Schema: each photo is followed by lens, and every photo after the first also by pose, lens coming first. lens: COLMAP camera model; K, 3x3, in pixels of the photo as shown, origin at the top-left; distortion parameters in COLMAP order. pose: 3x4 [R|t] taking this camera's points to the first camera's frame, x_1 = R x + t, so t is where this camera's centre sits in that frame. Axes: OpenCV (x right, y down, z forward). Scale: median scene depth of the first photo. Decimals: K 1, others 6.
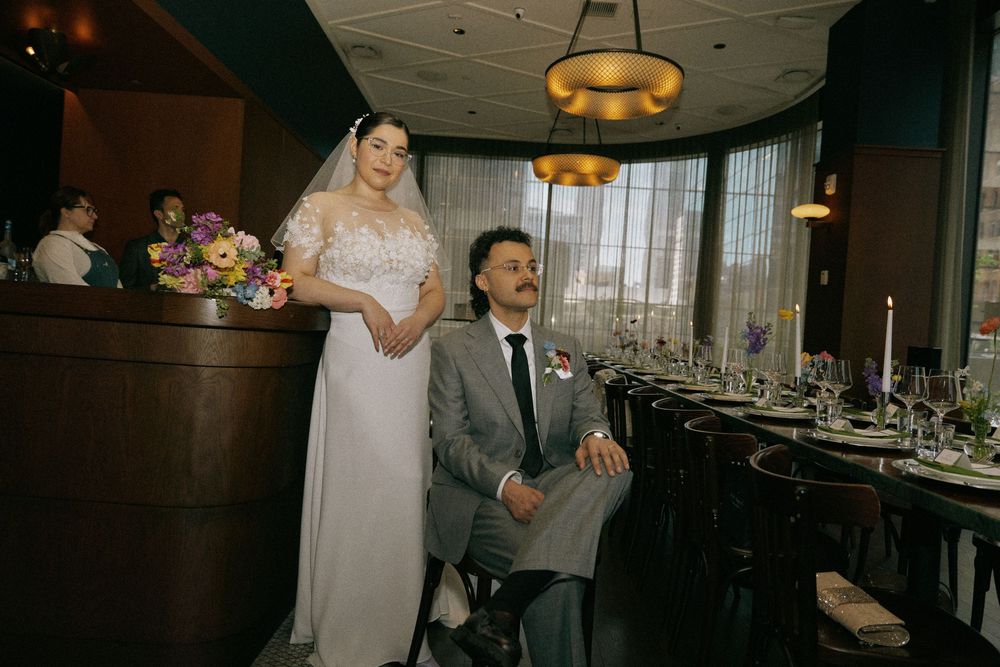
lens RADIAL K [[699.5, 0, 498.4], [0, 699.5, 334.1], [0, 0, 1]] dist [0.012802, -0.006351]
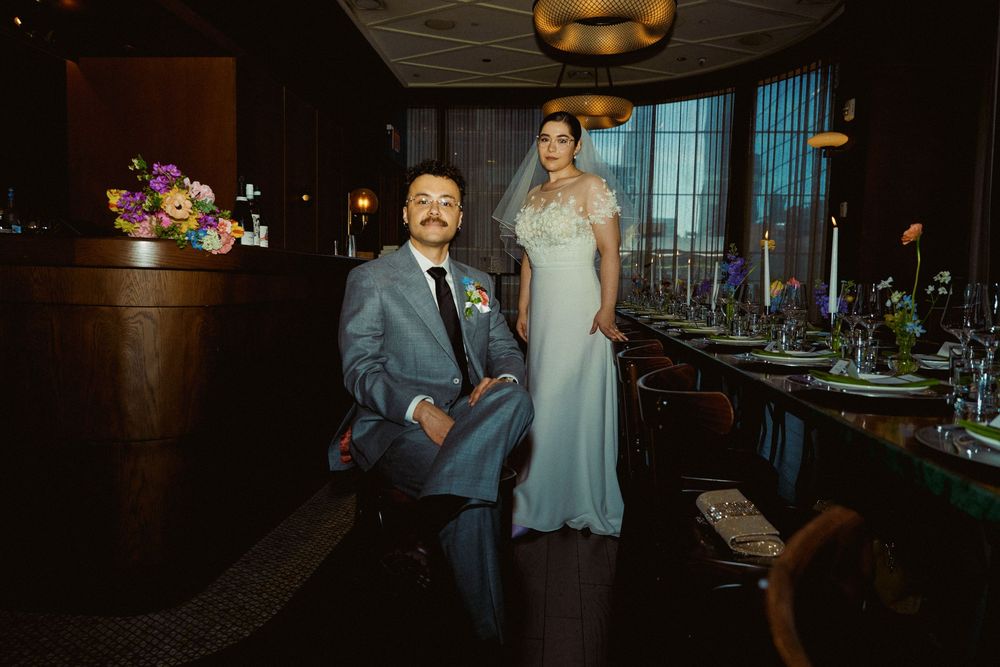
lens RADIAL K [[699.5, 0, 497.2], [0, 699.5, 333.1], [0, 0, 1]] dist [0.012802, -0.006351]
pose [[0.996323, -0.034903, -0.078242, 0.076670], [0.039406, 0.997610, 0.056760, 0.017323], [0.076074, -0.059635, 0.995317, 0.003873]]
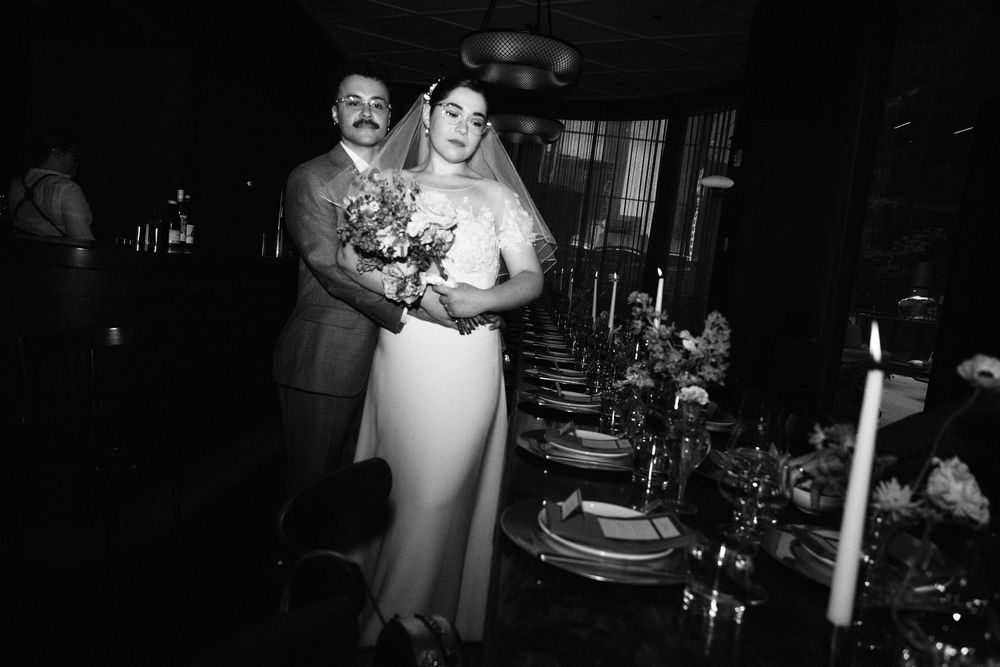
lens RADIAL K [[699.5, 0, 498.7], [0, 699.5, 333.7], [0, 0, 1]] dist [0.012802, -0.006351]
pose [[0.998271, 0.056003, -0.017872, 0.169391], [-0.054404, 0.995308, 0.080011, -0.012414], [0.022269, -0.078900, 0.996634, -0.127938]]
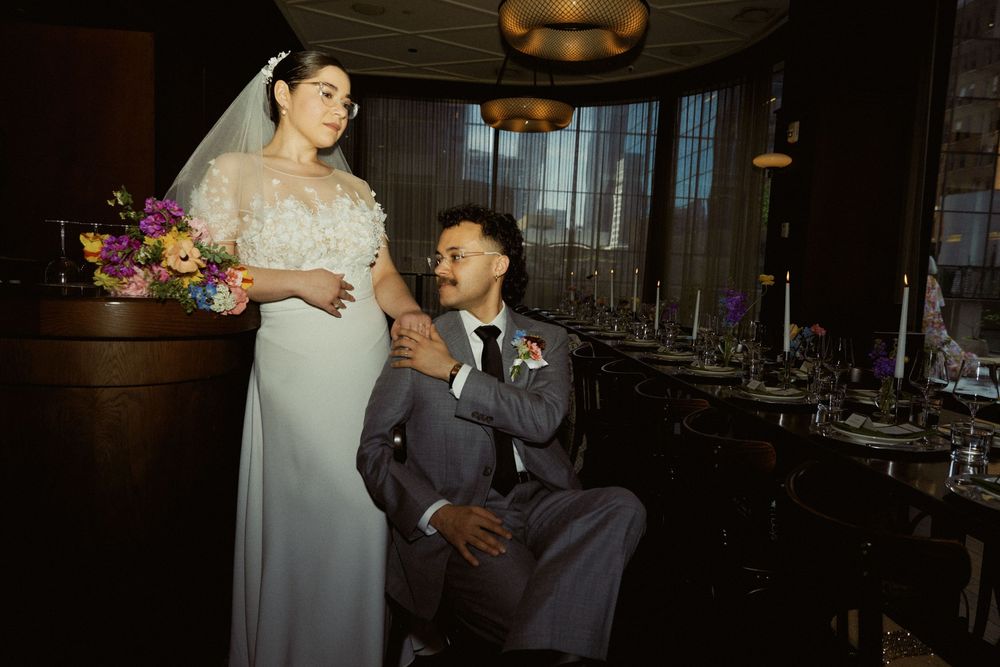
lens RADIAL K [[699.5, 0, 499.8], [0, 699.5, 335.8], [0, 0, 1]] dist [0.012802, -0.006351]
pose [[0.996484, -0.022750, 0.080631, -0.012539], [0.016234, 0.996617, 0.080567, -0.023280], [-0.082191, -0.078974, 0.993483, 0.069001]]
